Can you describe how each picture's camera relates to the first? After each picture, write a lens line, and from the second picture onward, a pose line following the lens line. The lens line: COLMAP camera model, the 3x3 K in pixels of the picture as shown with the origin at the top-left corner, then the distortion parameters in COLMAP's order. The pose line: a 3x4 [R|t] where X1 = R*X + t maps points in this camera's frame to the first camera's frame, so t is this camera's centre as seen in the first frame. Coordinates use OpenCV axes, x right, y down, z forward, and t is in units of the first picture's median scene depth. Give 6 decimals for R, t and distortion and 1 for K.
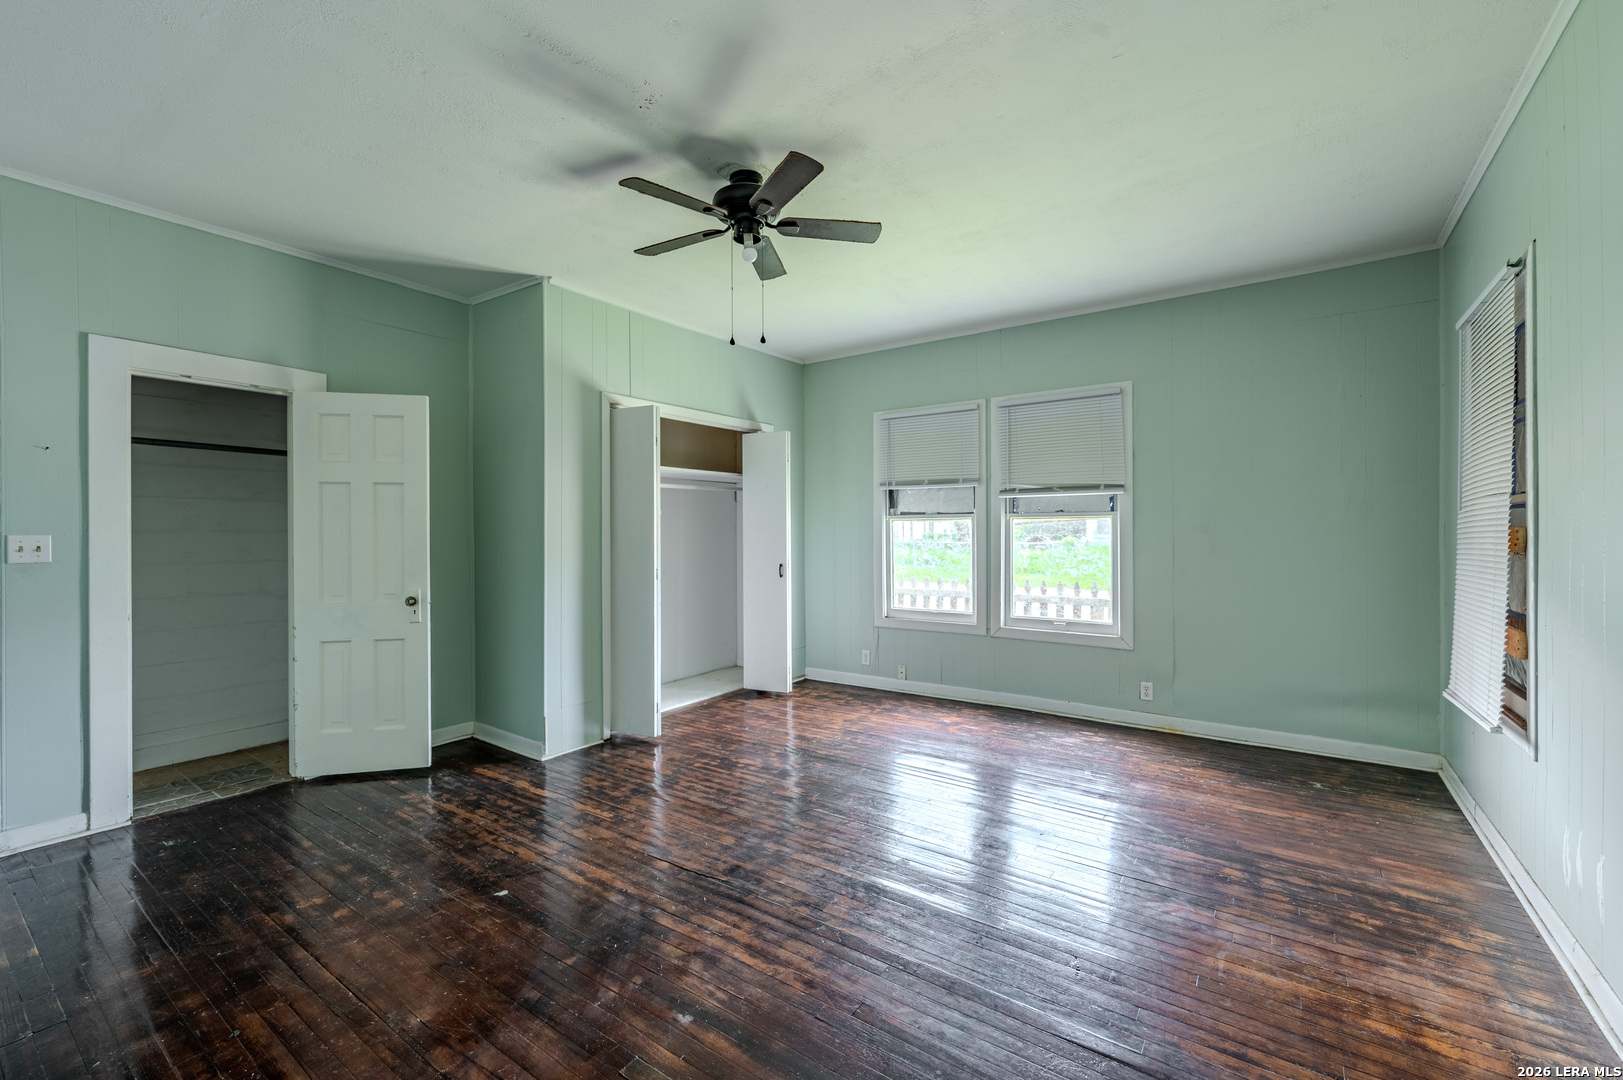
lens RADIAL K [[666.2, 0, 806.6], [0, 666.2, 533.1], [0, 0, 1]] dist [0.002038, 0.000246]
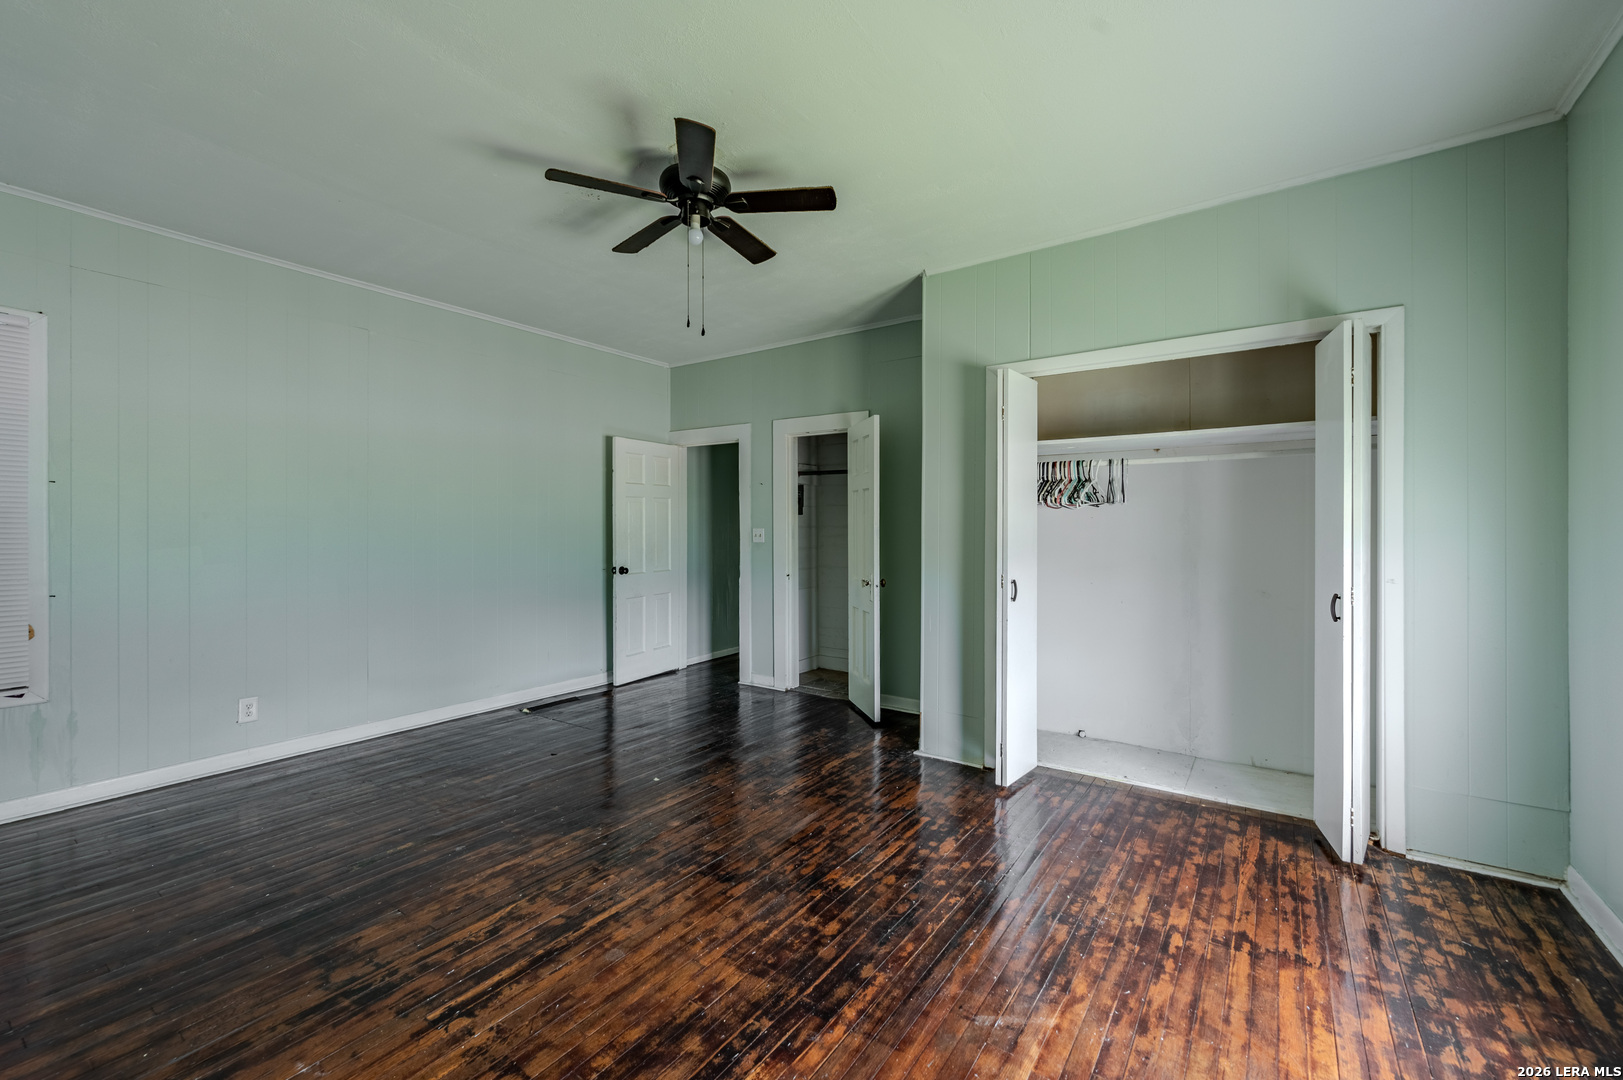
lens RADIAL K [[674.3, 0, 790.9], [0, 674.3, 529.7], [0, 0, 1]] dist [0.001467, 0.000212]
pose [[0.000833, 0.006565, -0.999978, 0.546602], [-0.002574, 0.999975, 0.006563, -0.004534], [0.999996, 0.002568, 0.000850, 0.707432]]
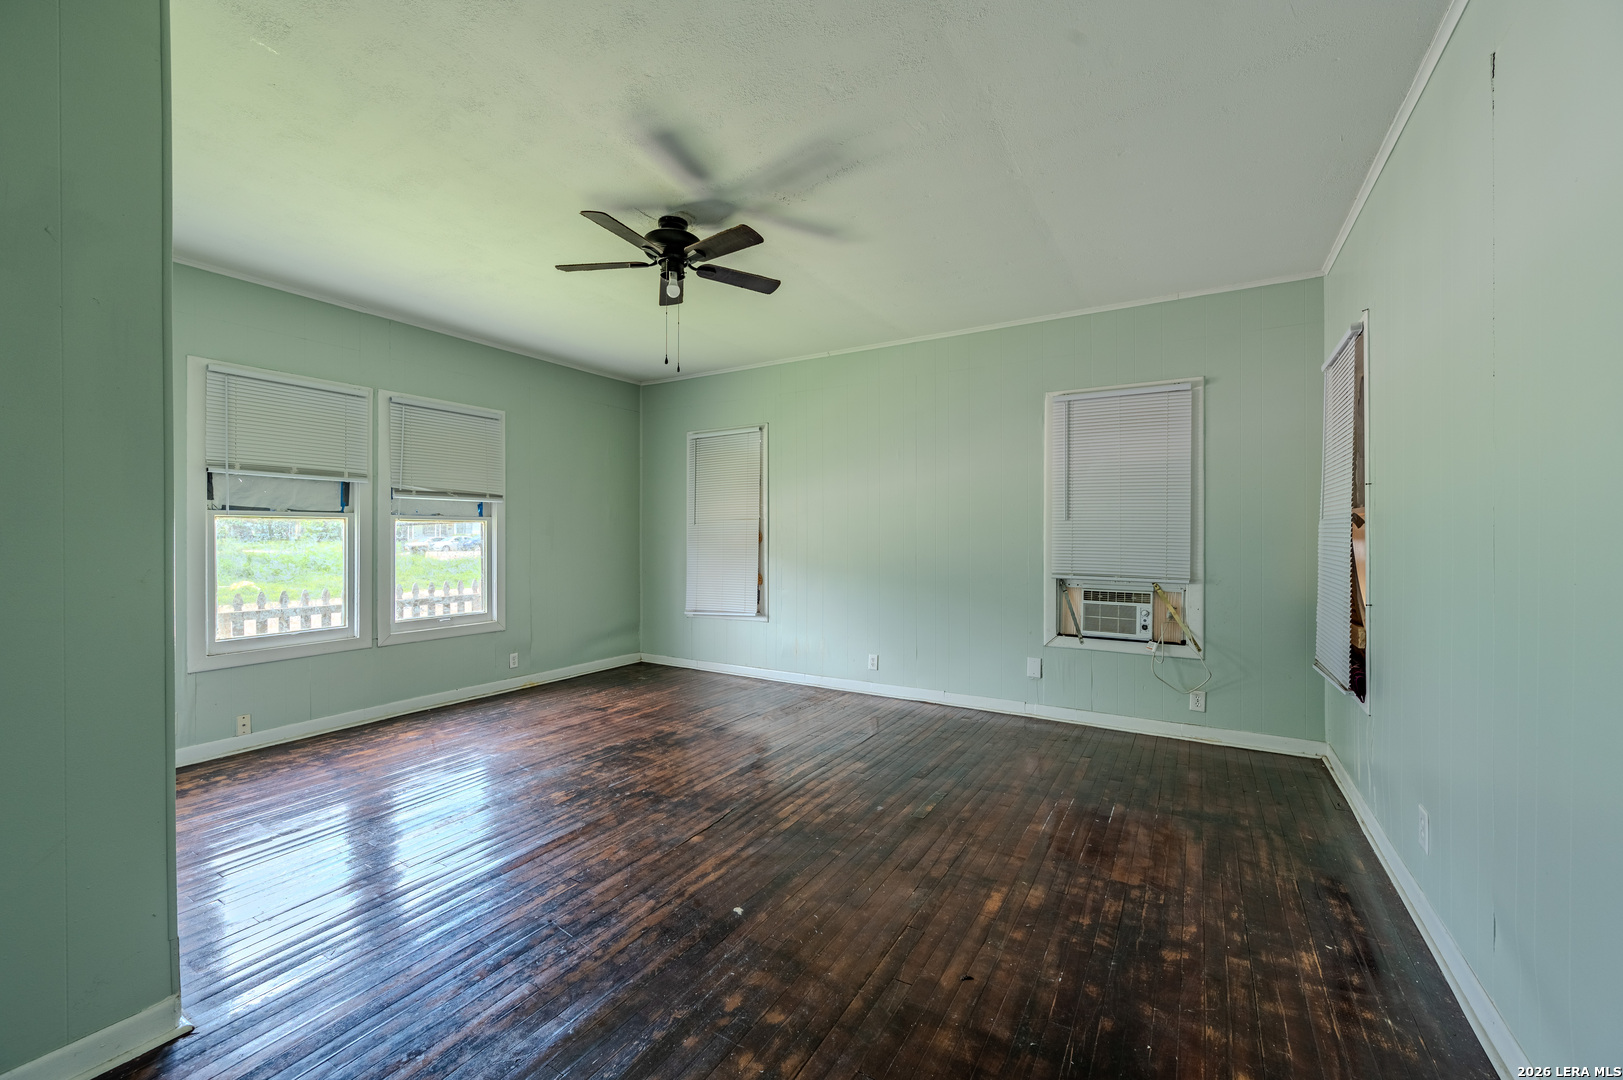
lens RADIAL K [[666.2, 0, 806.6], [0, 666.2, 533.1], [0, 0, 1]] dist [0.002038, 0.000246]
pose [[-0.079369, 0.007219, 0.996819, -0.774665], [0.003245, 0.999970, -0.006983, 0.006454], [-0.996840, 0.002680, -0.079391, 0.536803]]
